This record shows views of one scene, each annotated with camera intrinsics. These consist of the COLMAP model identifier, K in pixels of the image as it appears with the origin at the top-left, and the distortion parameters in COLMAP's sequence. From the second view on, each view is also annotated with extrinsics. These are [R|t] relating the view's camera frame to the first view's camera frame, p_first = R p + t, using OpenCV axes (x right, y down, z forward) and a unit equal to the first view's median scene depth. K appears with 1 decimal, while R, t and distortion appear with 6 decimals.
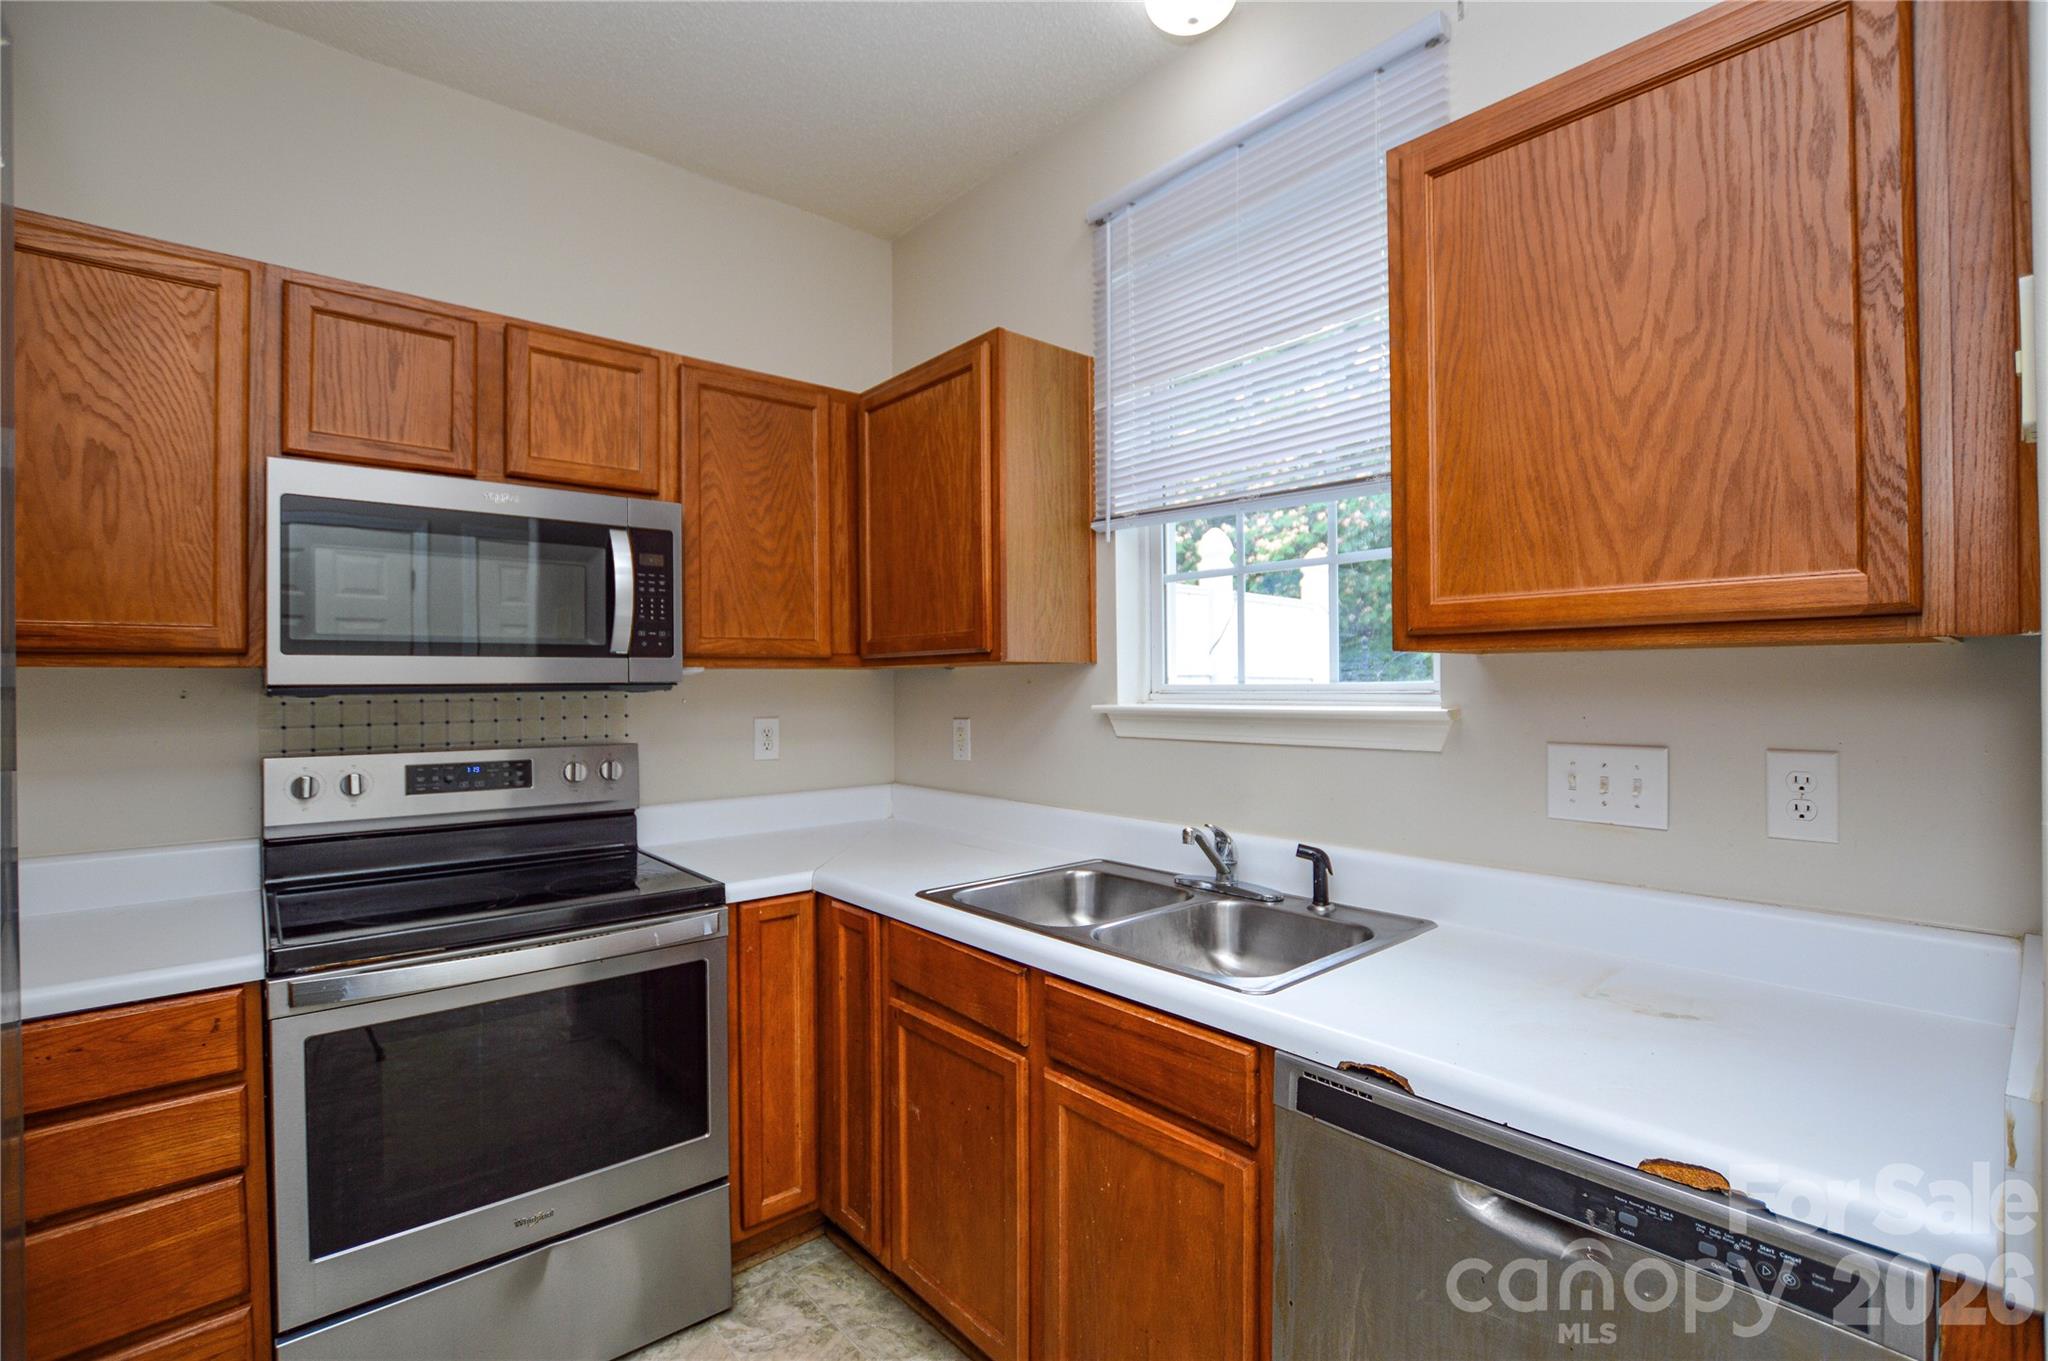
lens RADIAL K [[926.9, 0, 1020.4], [0, 926.9, 680.0], [0, 0, 1]] dist [-0.023410, 0.002855]
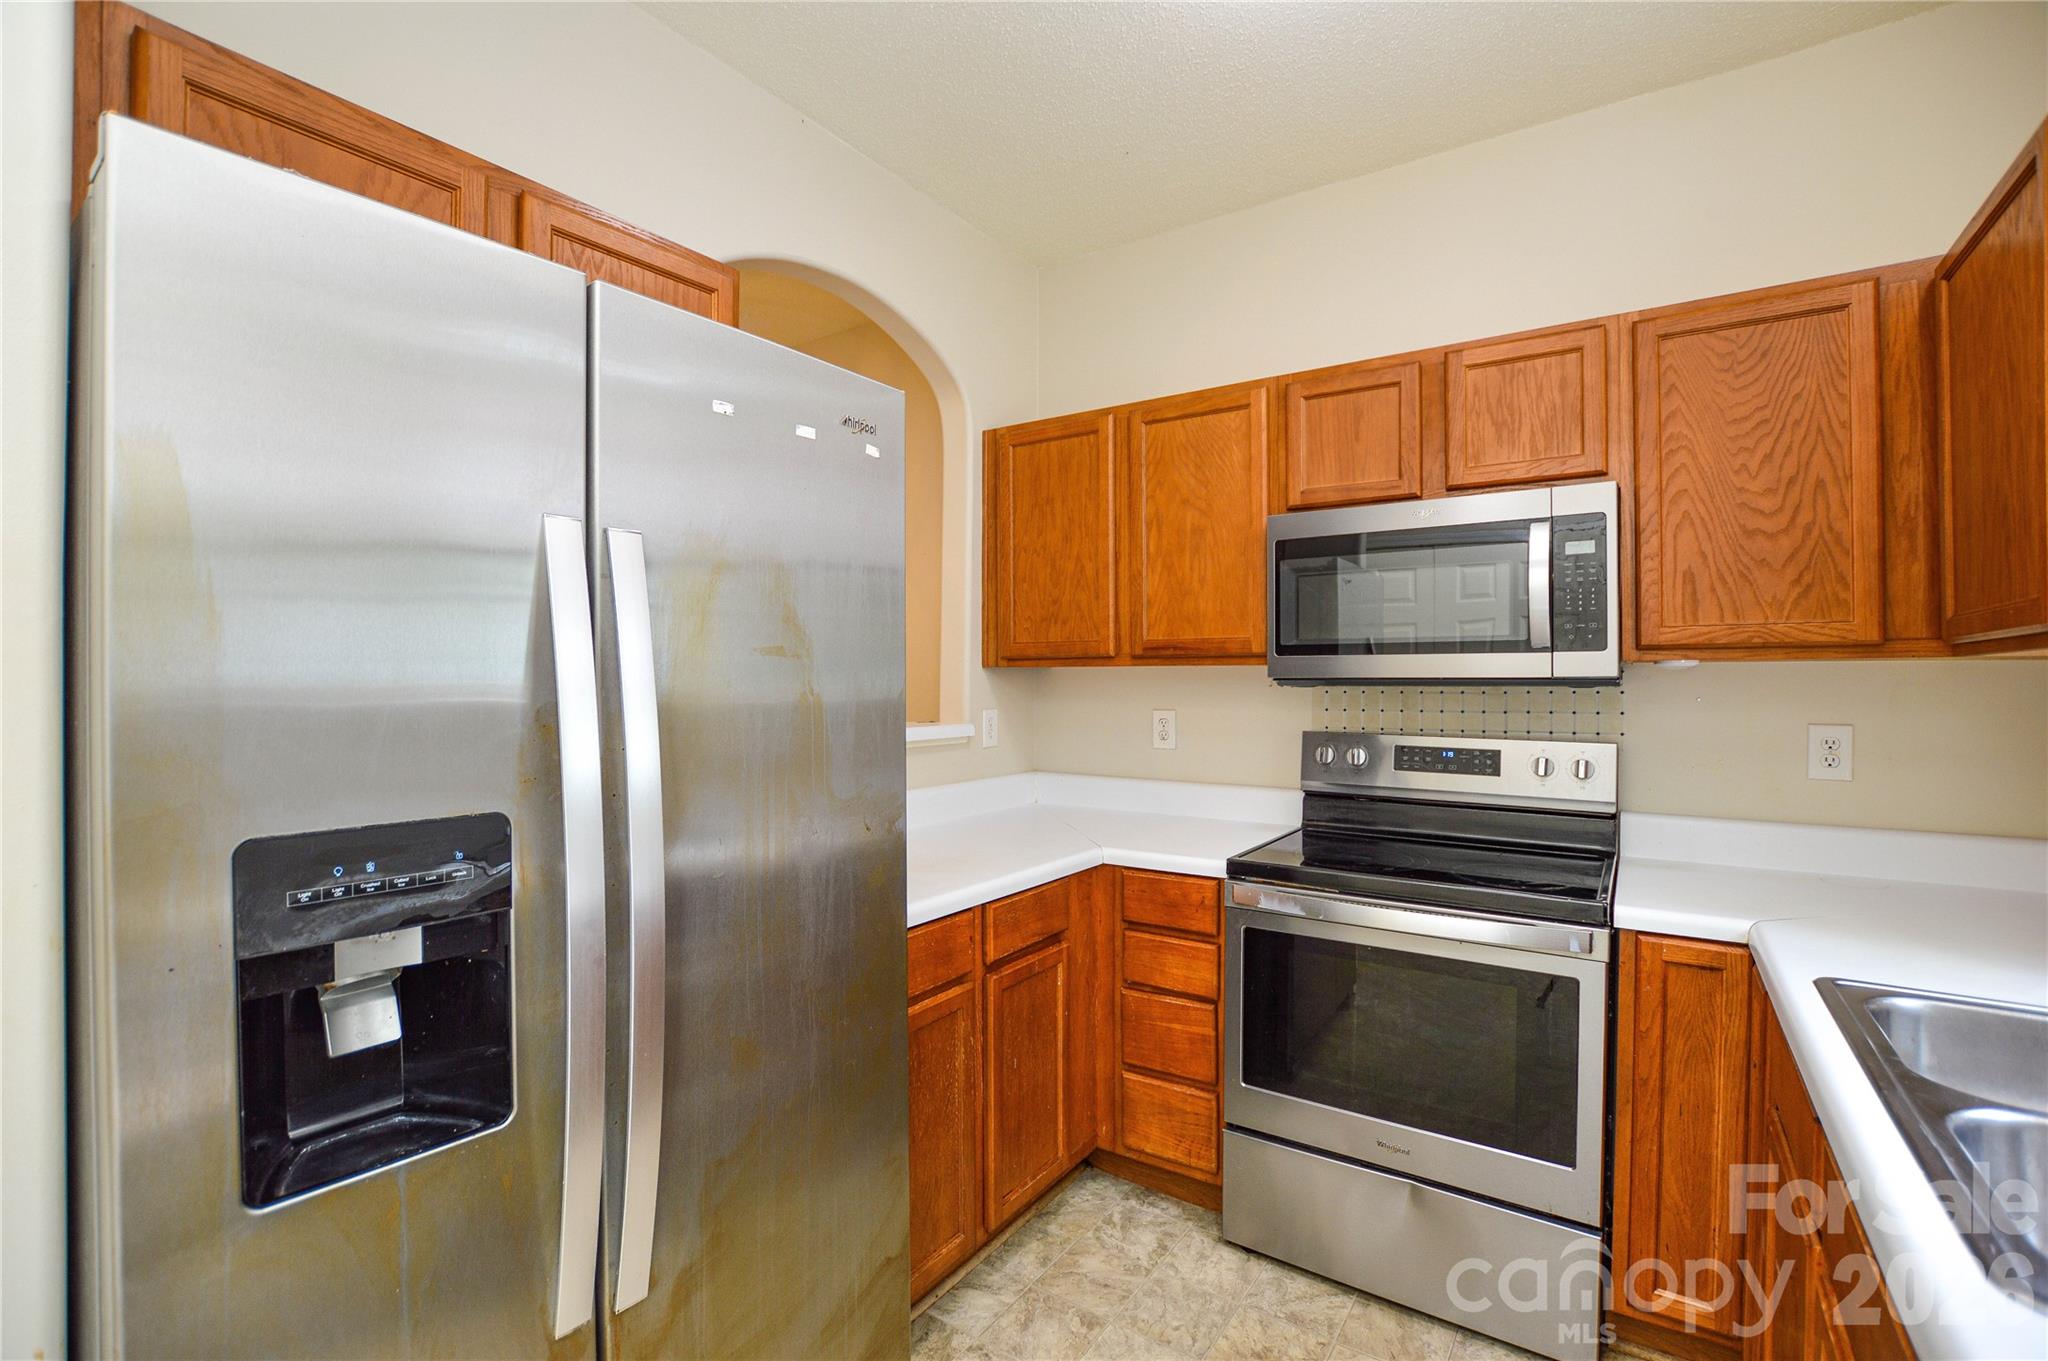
lens RADIAL K [[926.9, 0, 1017.3], [0, 926.9, 679.0], [0, 0, 1]] dist [-0.023410, 0.002855]
pose [[0.250502, 0.008610, -0.968078, 0.386338], [0.000161, 0.999960, 0.008936, -0.004925], [0.968116, -0.002395, 0.250491, 0.222150]]
